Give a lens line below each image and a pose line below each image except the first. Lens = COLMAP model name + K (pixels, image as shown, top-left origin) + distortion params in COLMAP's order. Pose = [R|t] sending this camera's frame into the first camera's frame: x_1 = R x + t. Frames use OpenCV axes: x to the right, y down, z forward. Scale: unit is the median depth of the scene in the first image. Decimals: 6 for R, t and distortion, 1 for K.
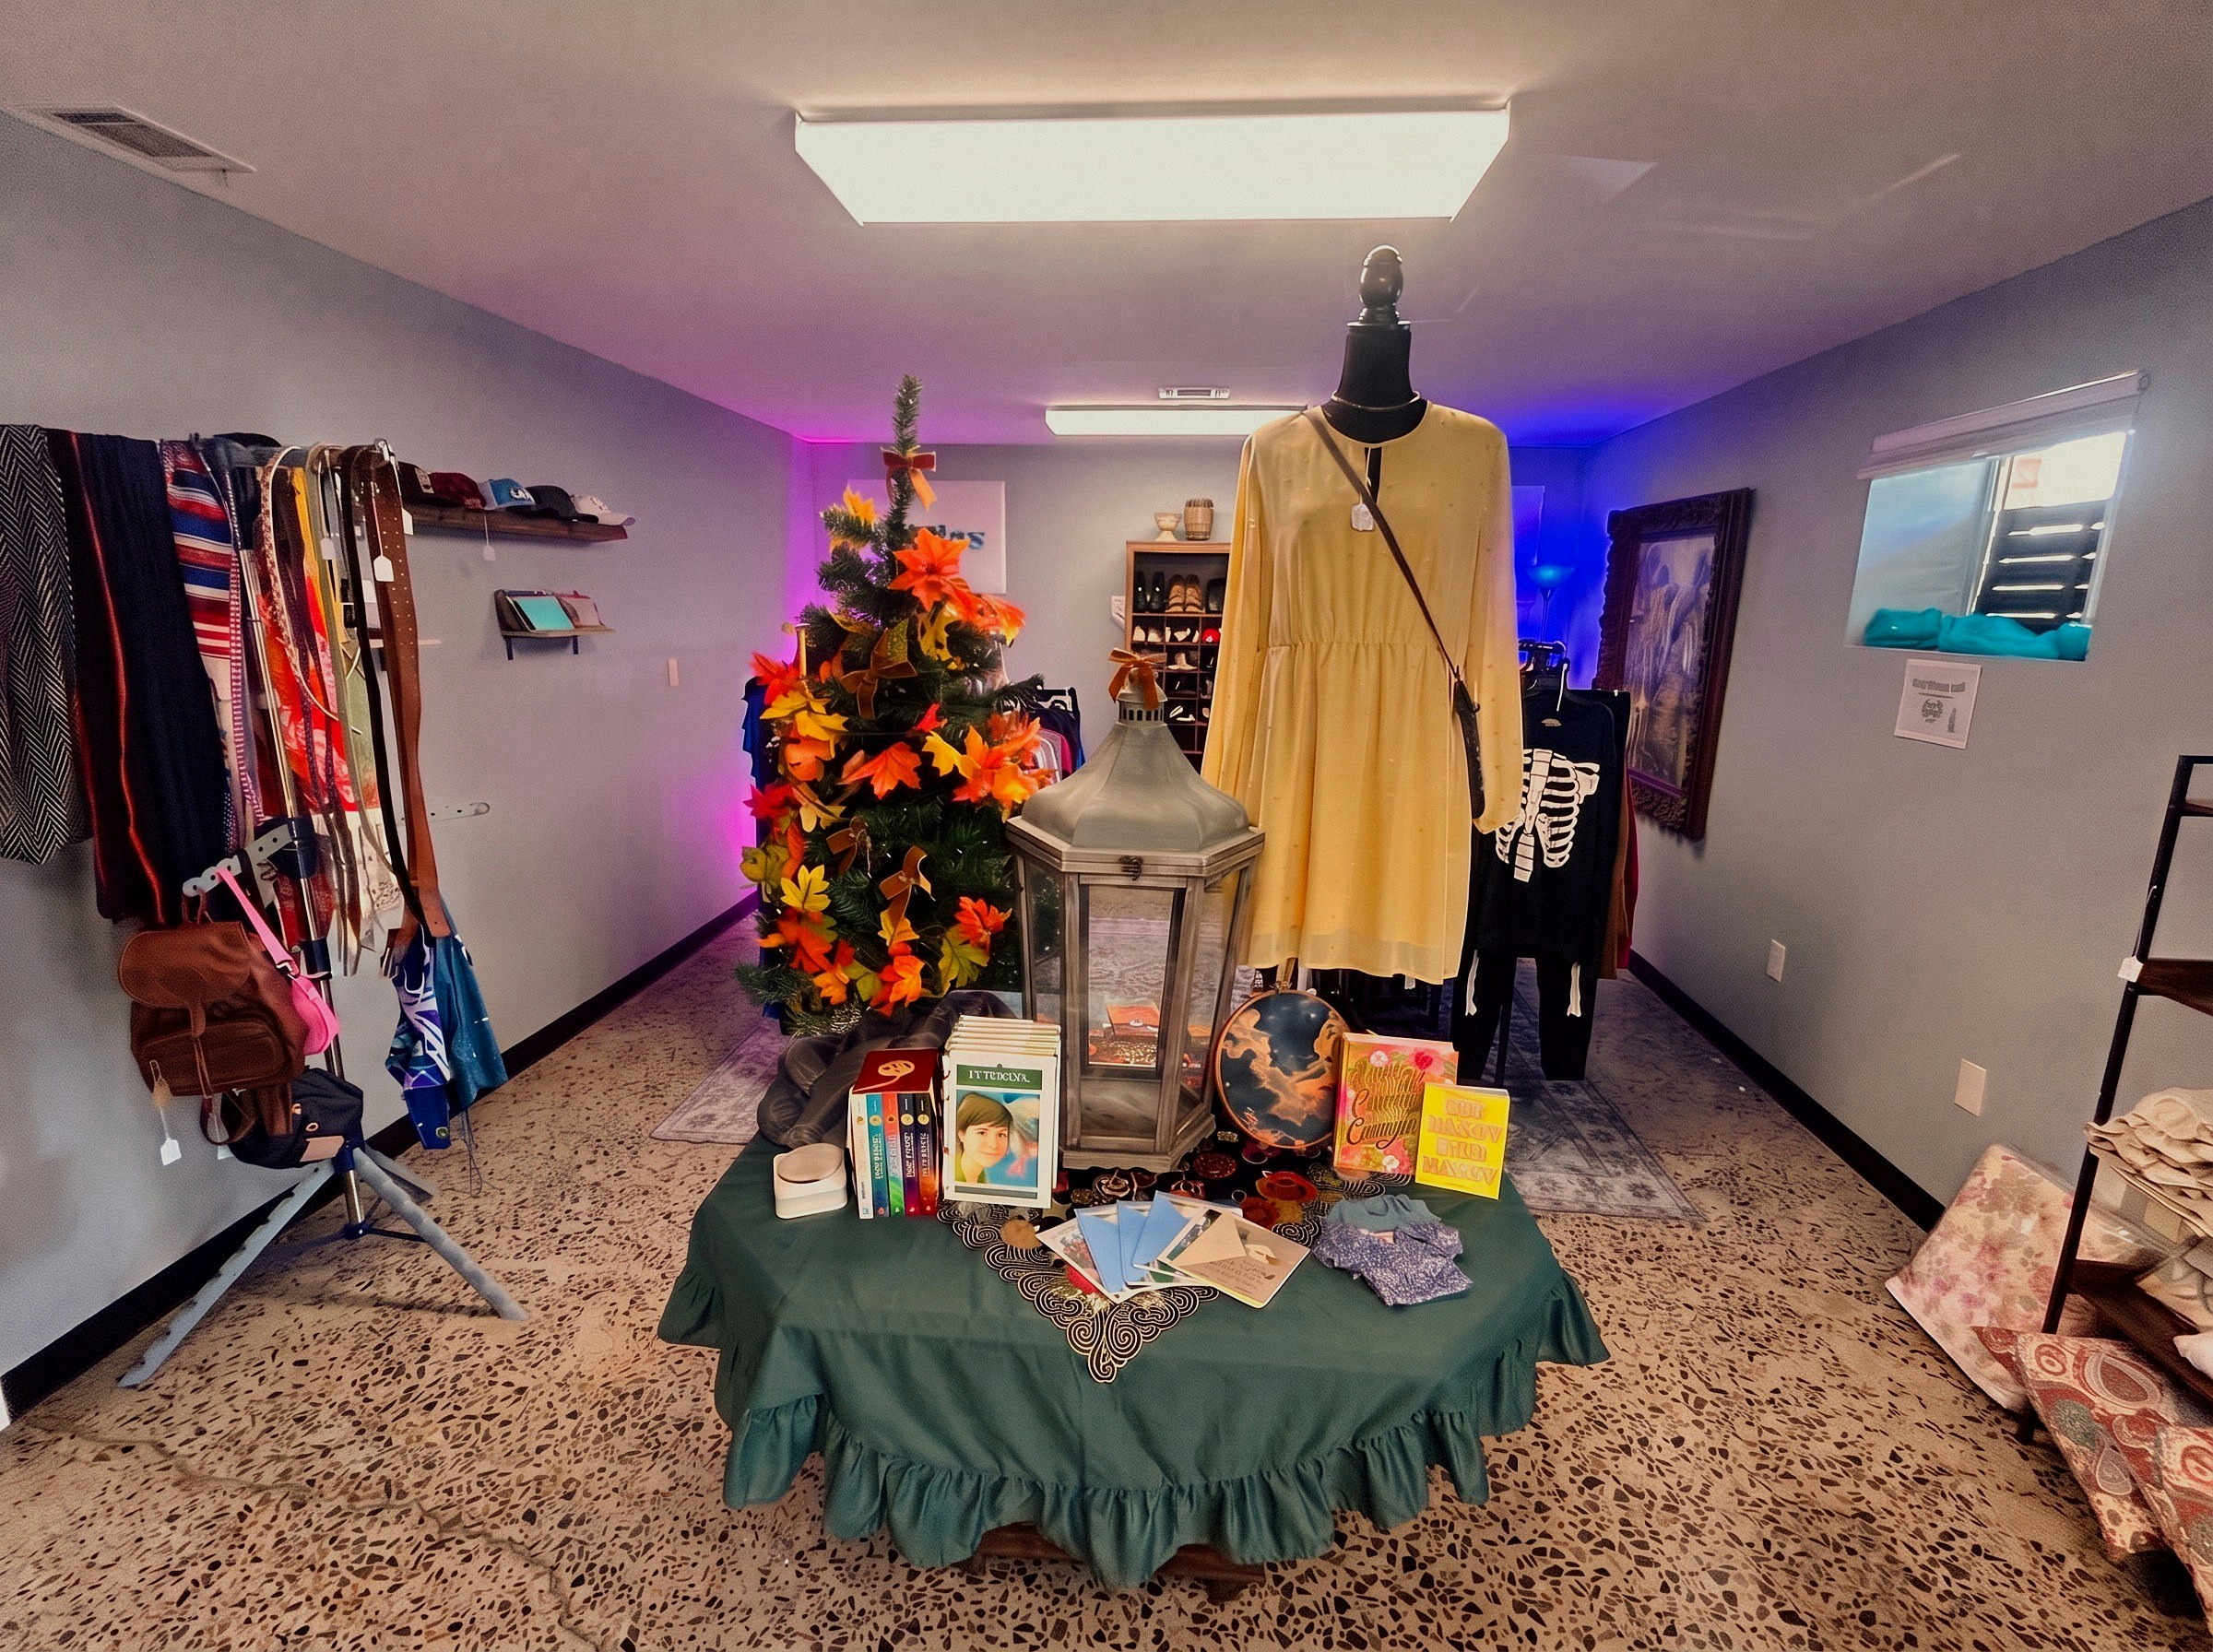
lens RADIAL K [[978.8, 0, 1084.3], [0, 978.8, 826.6], [0, 0, 1]] dist [0.003205, 0.000866]
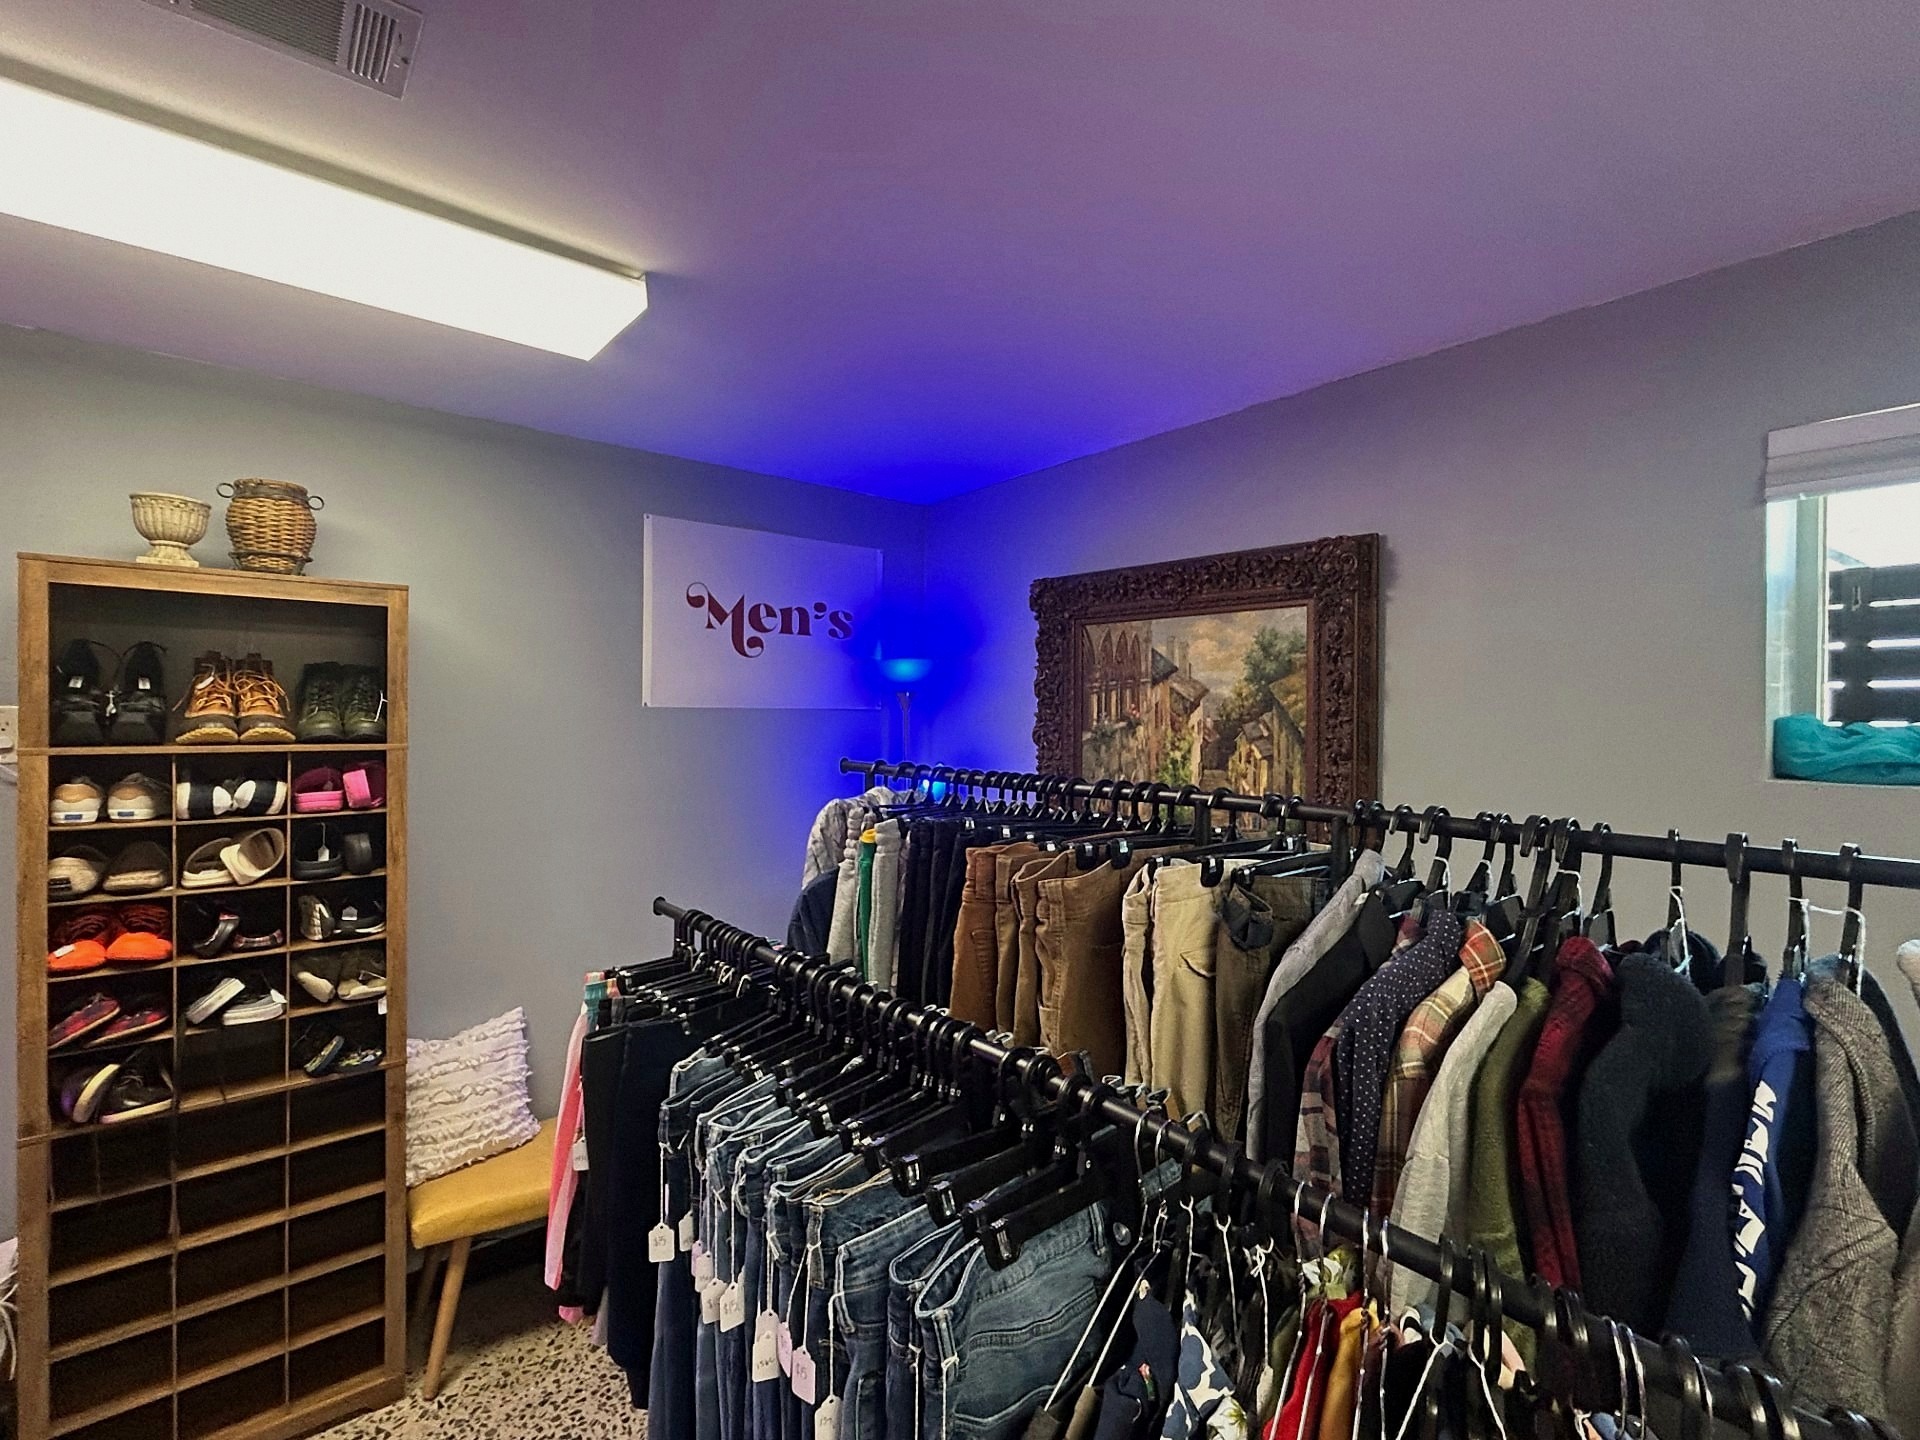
lens RADIAL K [[849.3, 0, 940.8], [0, 849.3, 720.5], [0, 0, 1]] dist [0.003205, 0.000866]
pose [[0.736278, -0.019053, 0.676411, 0.078472], [0.150139, 0.979288, -0.135842, -0.135656], [-0.659813, 0.201573, 0.723889, 0.553684]]
